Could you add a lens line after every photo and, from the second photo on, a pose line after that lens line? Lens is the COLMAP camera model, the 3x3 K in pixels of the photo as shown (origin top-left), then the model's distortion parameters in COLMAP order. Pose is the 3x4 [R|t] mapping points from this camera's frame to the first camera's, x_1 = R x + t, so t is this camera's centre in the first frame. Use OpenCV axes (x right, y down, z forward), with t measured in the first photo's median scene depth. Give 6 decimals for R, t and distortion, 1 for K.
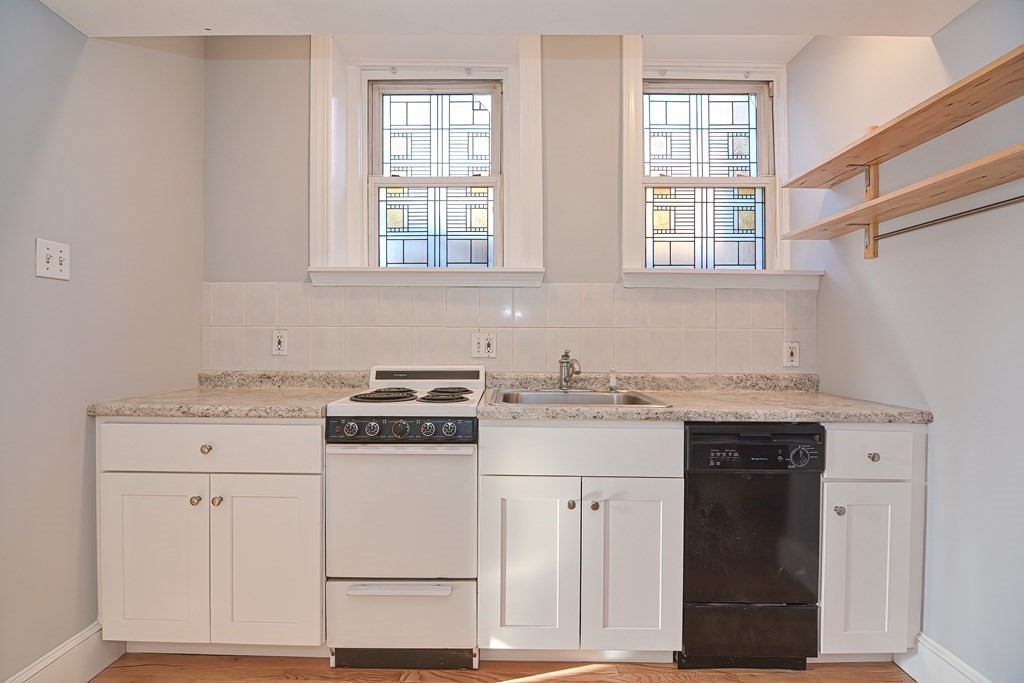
lens RADIAL K [[485.6, 0, 509.0], [0, 485.6, 339.8], [0, 0, 1]] dist [-0.000166, -0.011939]
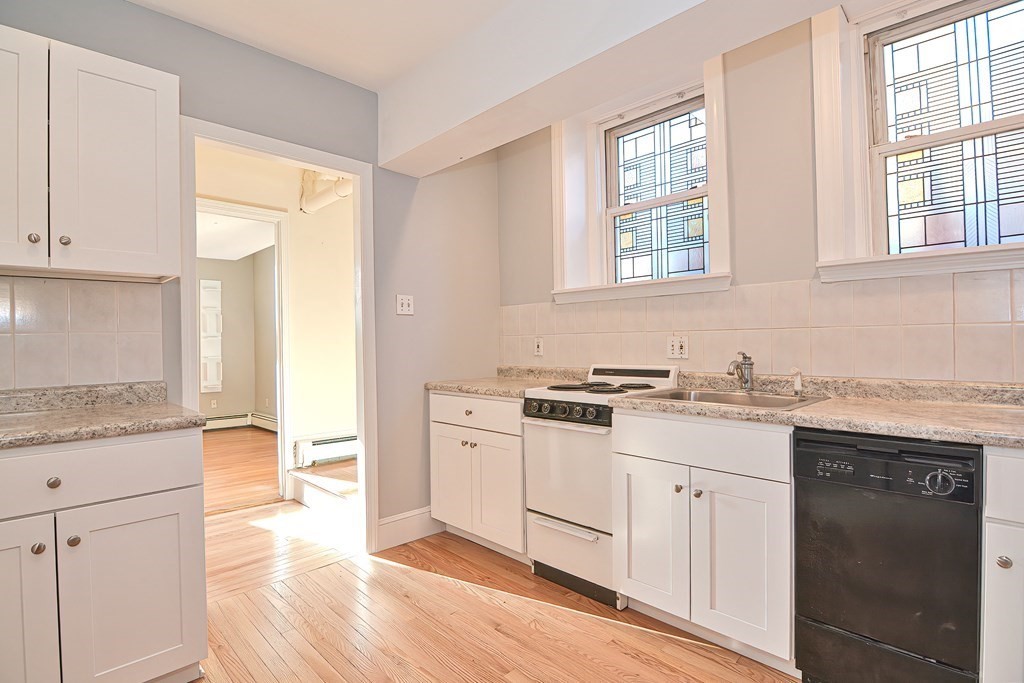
lens RADIAL K [[485.6, 0, 509.0], [0, 485.6, 339.8], [0, 0, 1]] dist [-0.000166, -0.011939]
pose [[0.717901, -0.018136, -0.695909, 0.577074], [0.017632, 0.999814, -0.007866, -0.005344], [0.695922, -0.006623, 0.718087, -0.076951]]
